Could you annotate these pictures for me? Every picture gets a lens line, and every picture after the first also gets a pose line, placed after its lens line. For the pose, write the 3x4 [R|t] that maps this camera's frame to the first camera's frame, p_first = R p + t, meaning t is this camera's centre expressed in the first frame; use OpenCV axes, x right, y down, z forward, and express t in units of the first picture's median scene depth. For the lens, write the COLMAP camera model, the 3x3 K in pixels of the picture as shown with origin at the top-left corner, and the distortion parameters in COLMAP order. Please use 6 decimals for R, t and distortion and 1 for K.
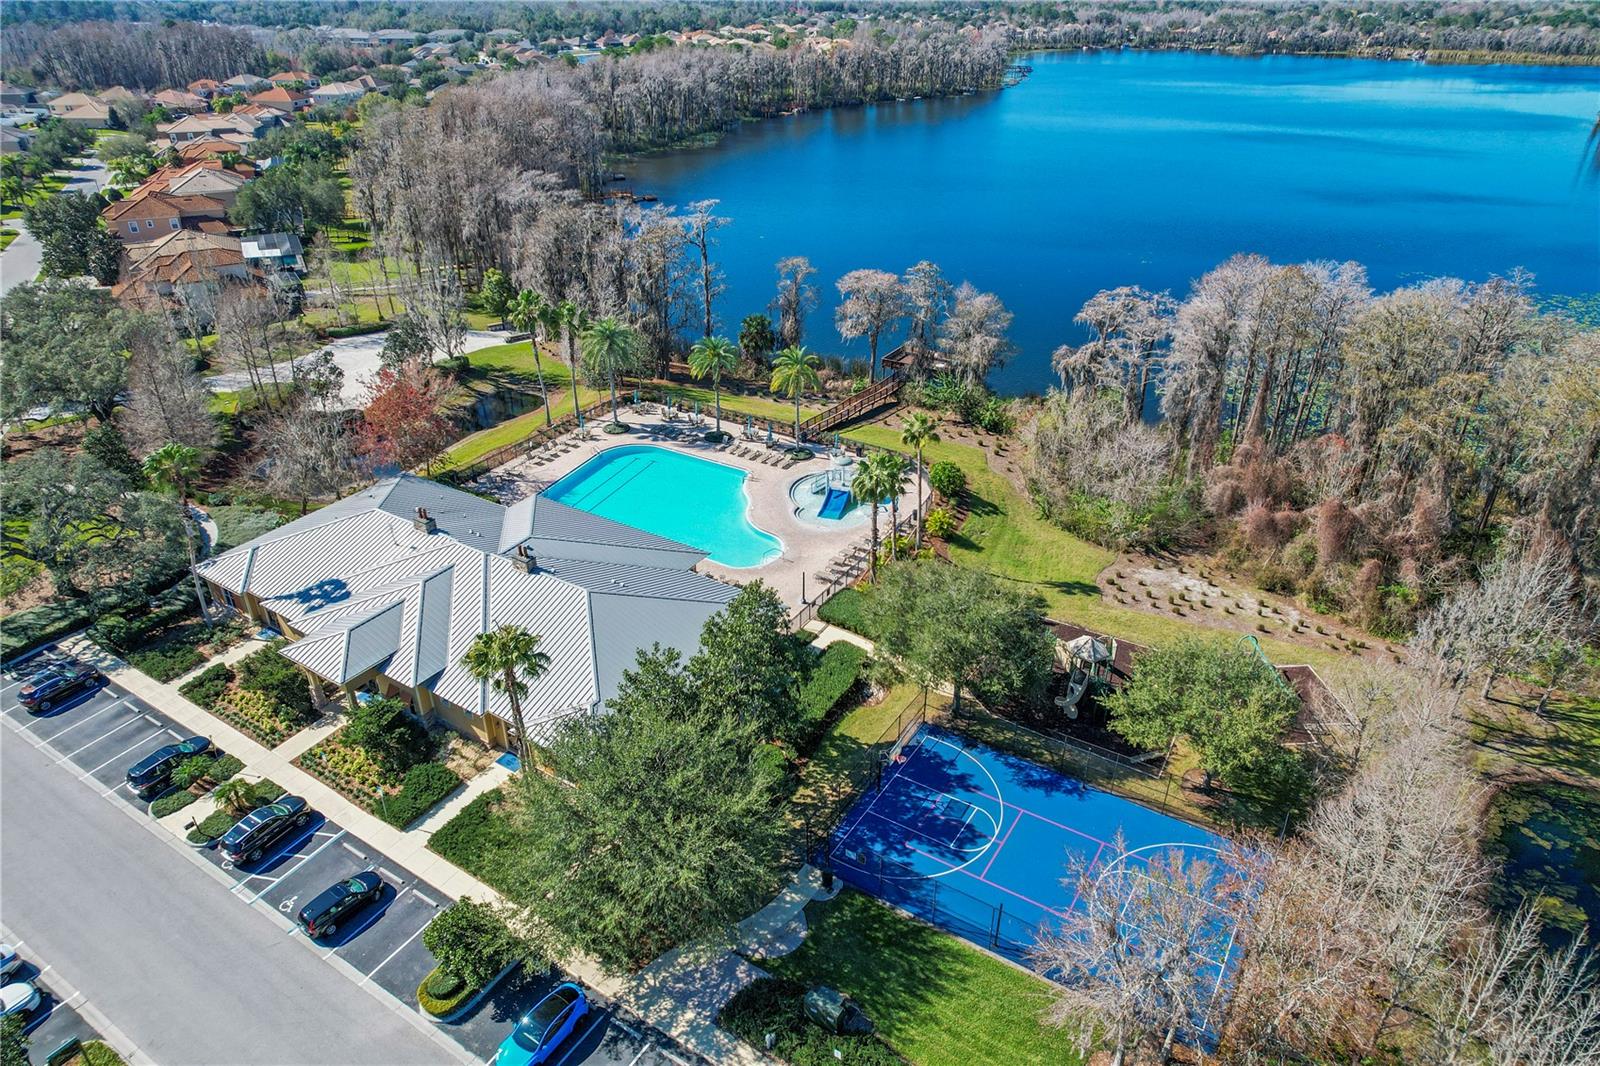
lens RADIAL K [[1018.9, 0, 800.0], [0, 1018.9, 533.0], [0, 0, 1]] dist [-0.065108, 0.059762]
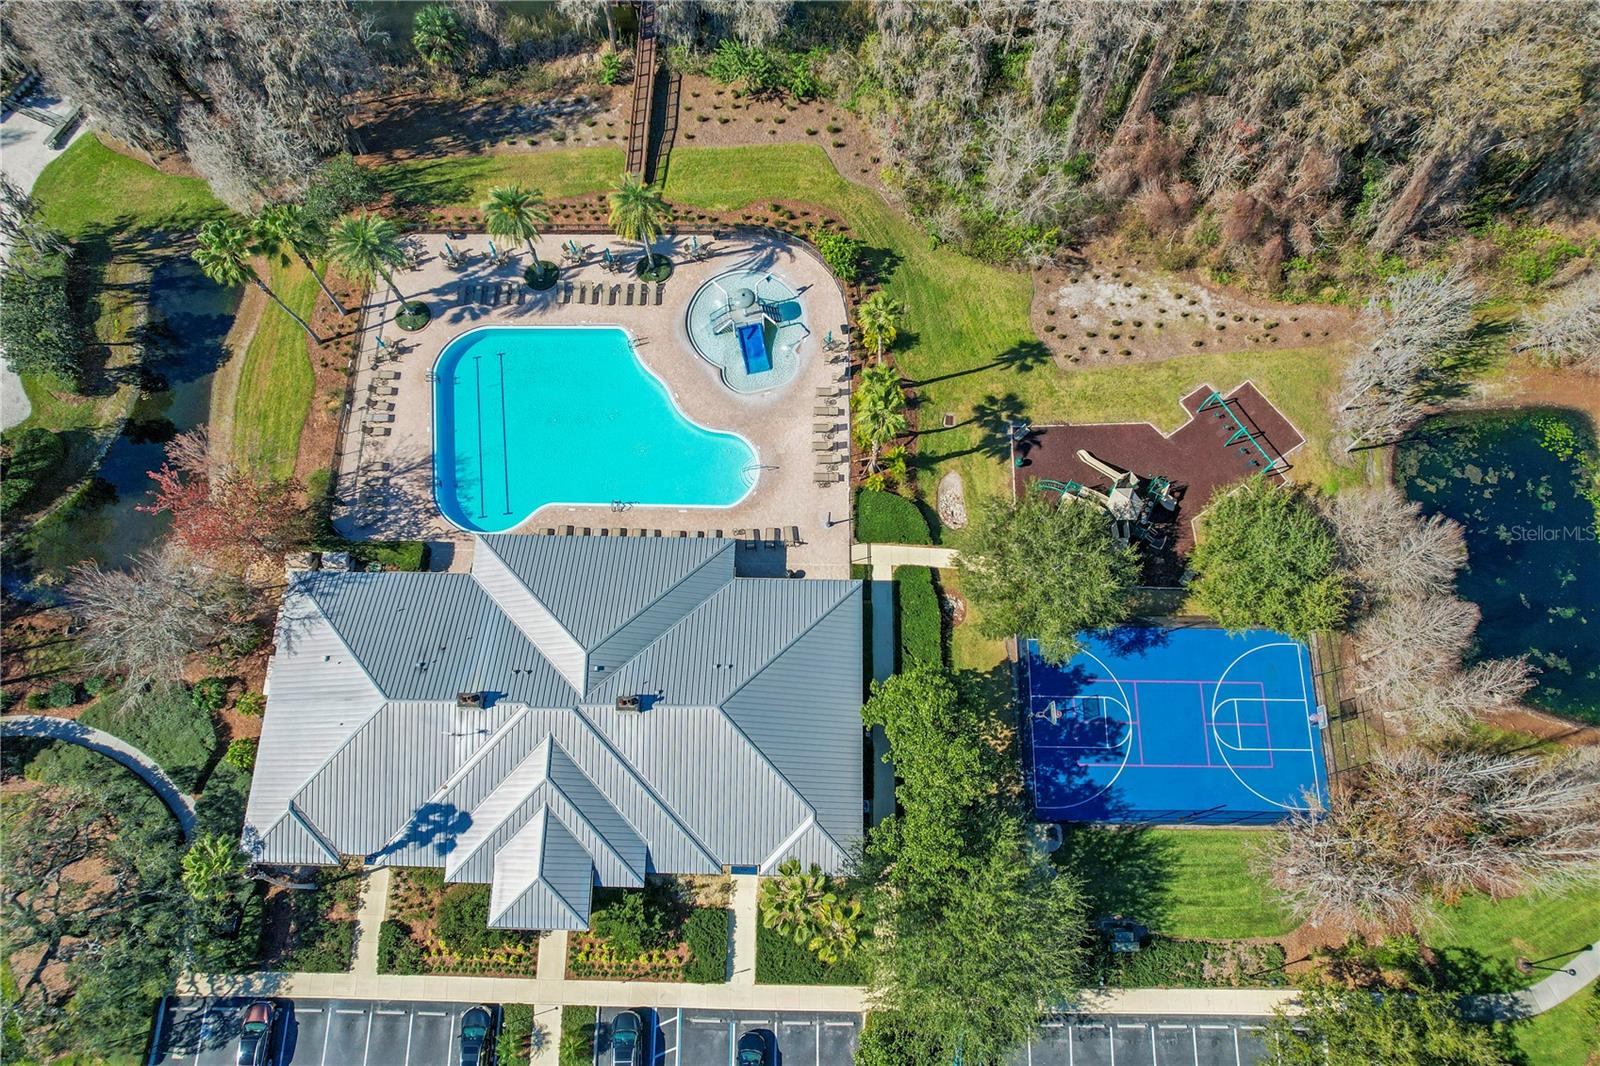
lens RADIAL K [[1018.9, 0, 800.0], [0, 1018.9, 533.0], [0, 0, 1]] dist [-0.065108, 0.059762]
pose [[0.853131, -0.491587, 0.174672, -0.195949], [0.249696, 0.678734, 0.690631, -0.613479], [-0.458061, -0.545584, 0.701796, 0.308965]]
